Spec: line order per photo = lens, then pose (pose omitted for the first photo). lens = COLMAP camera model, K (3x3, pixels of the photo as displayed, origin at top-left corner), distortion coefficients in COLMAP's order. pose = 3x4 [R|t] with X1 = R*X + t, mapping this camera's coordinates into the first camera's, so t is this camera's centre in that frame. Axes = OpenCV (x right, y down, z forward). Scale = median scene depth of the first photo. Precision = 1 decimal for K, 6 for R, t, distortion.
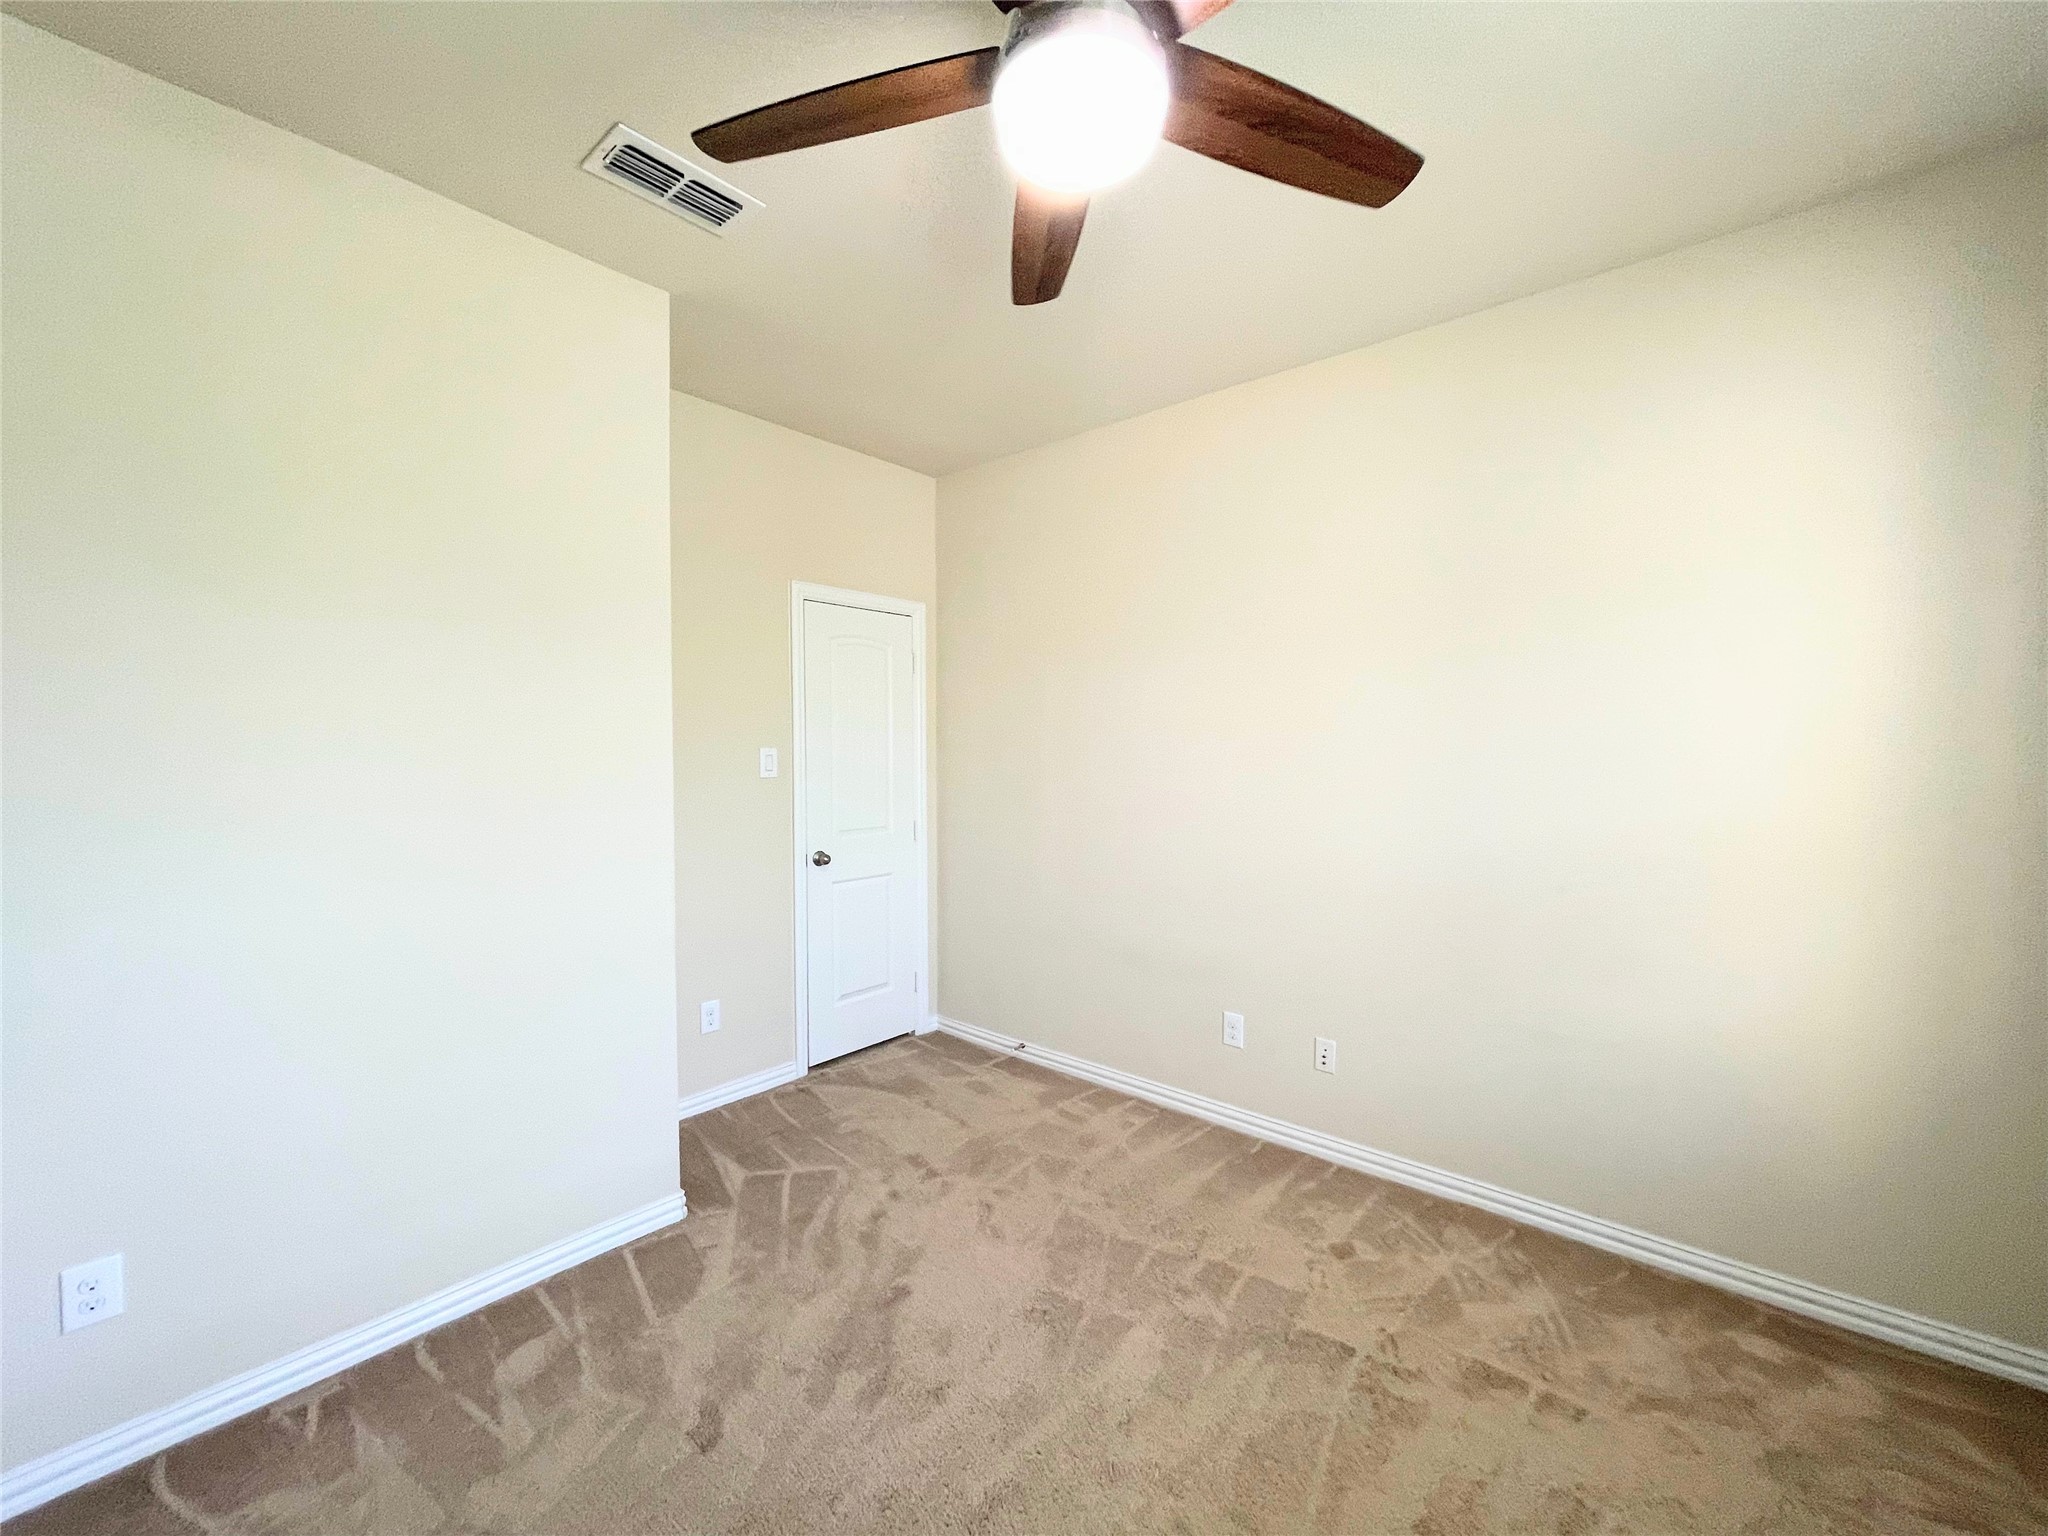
lens RADIAL K [[829.2, 0, 1025.6], [0, 829.2, 762.9], [0, 0, 1]] dist [-0.001634, 0.001325]
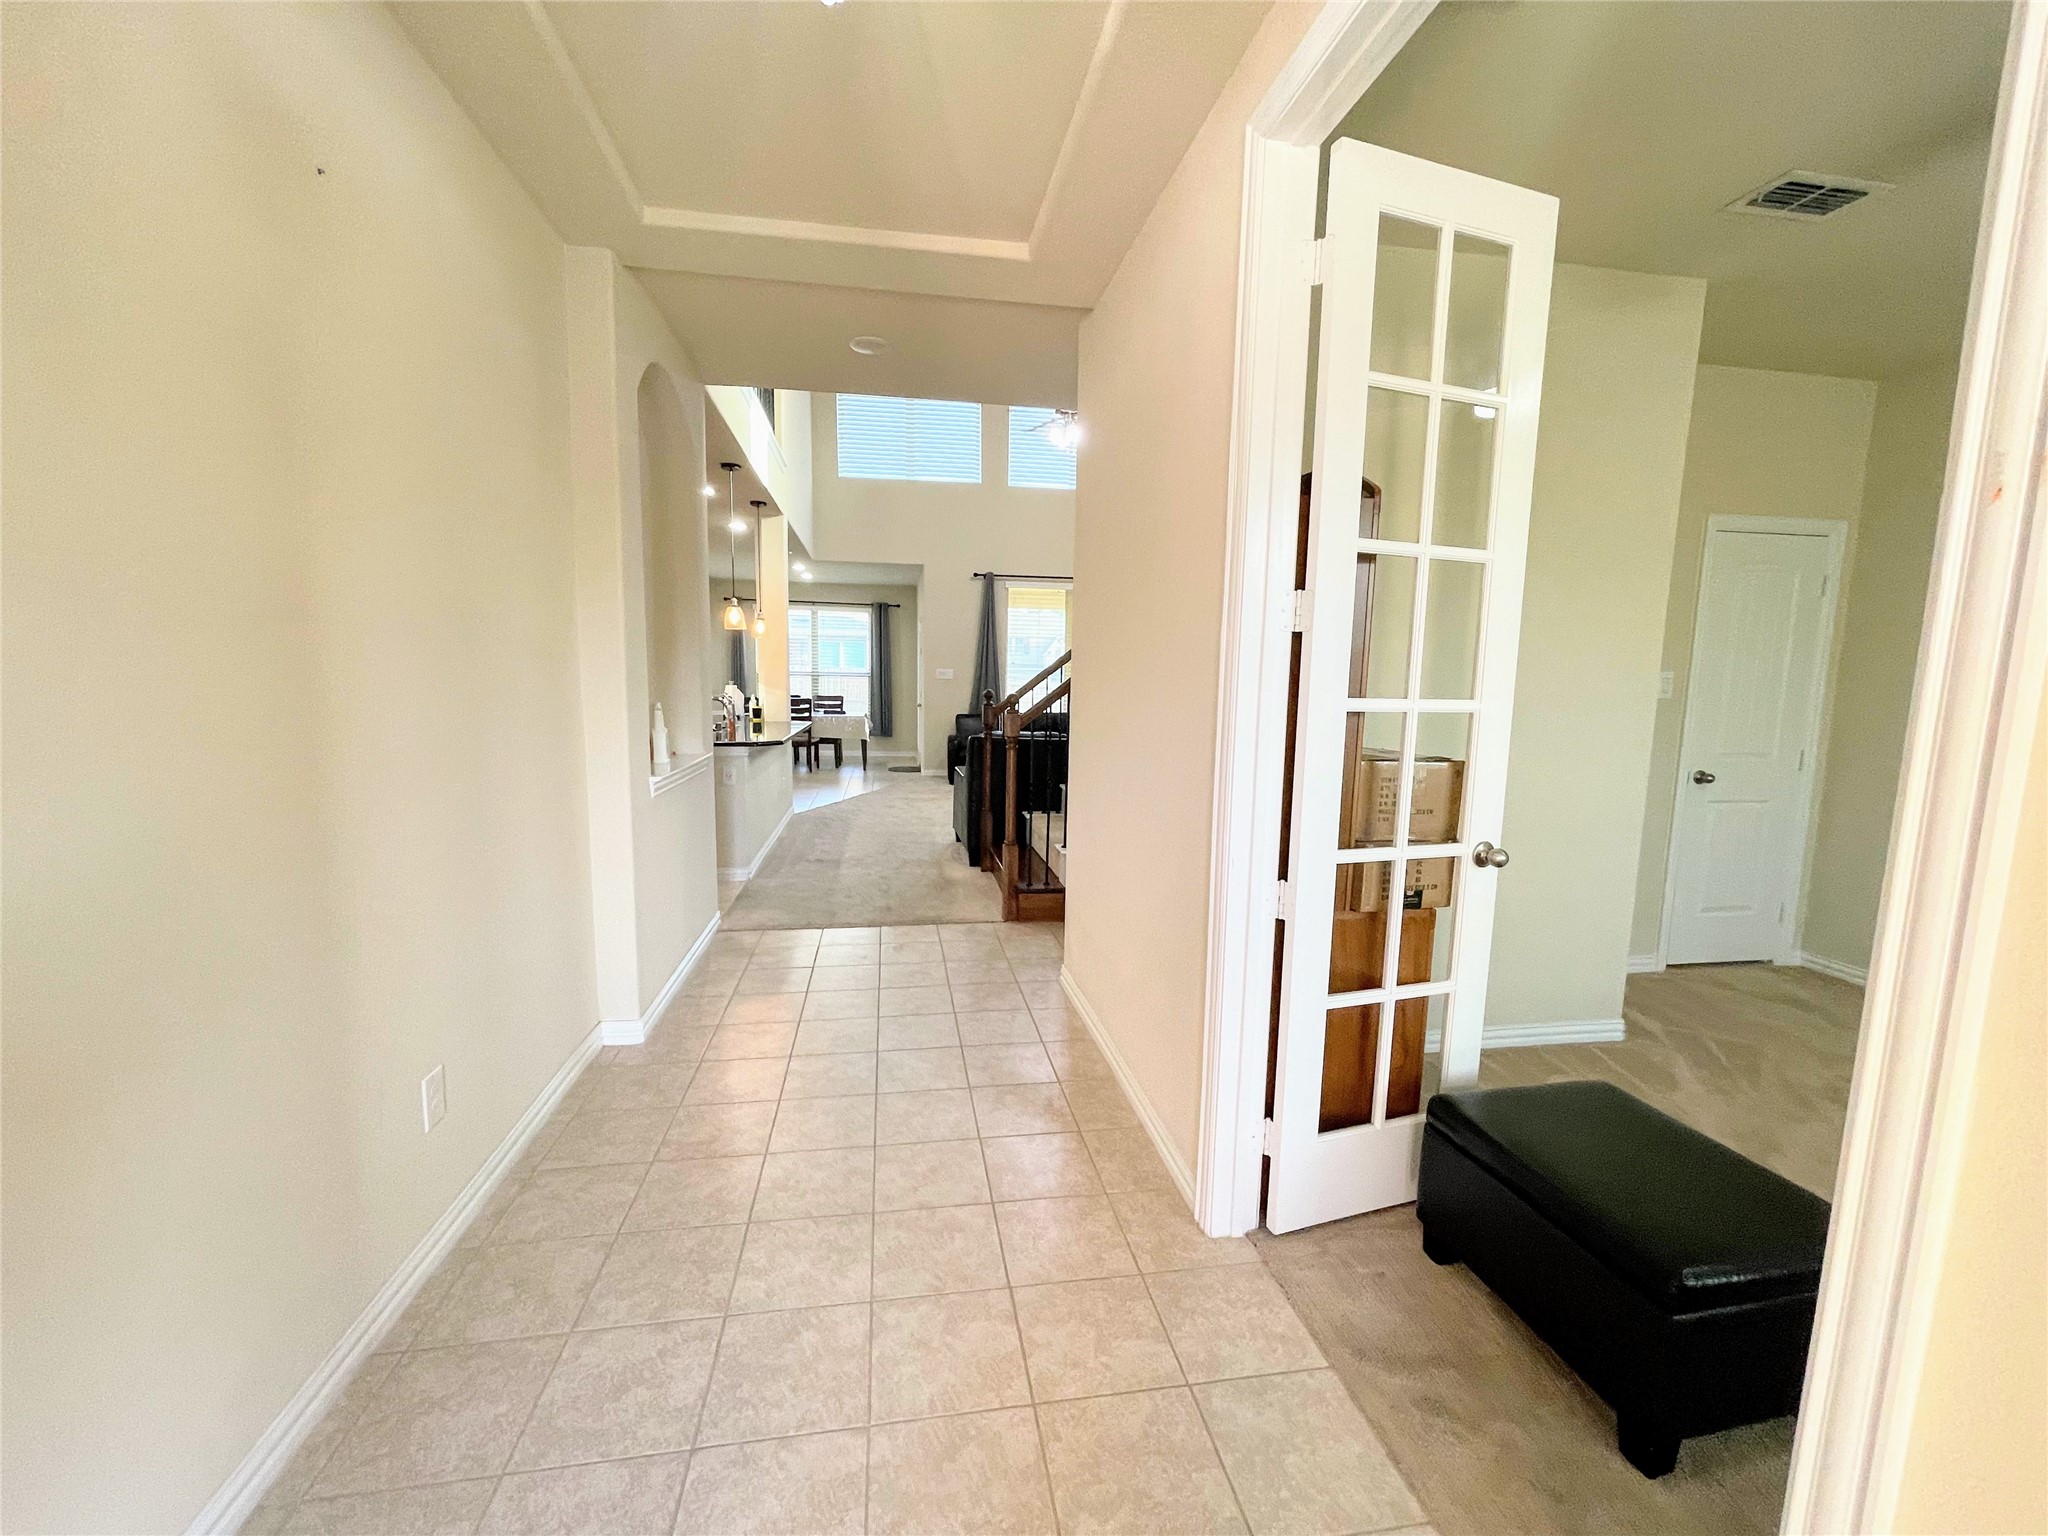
lens RADIAL K [[829.2, 0, 1023.1], [0, 829.2, 770.3], [0, 0, 1]] dist [-0.001634, 0.001325]
pose [[0.766317, 0.094390, -0.635491, -0.238866], [-0.034446, 0.993762, 0.106066, 0.022984], [0.641539, -0.059390, 0.764788, -0.371936]]
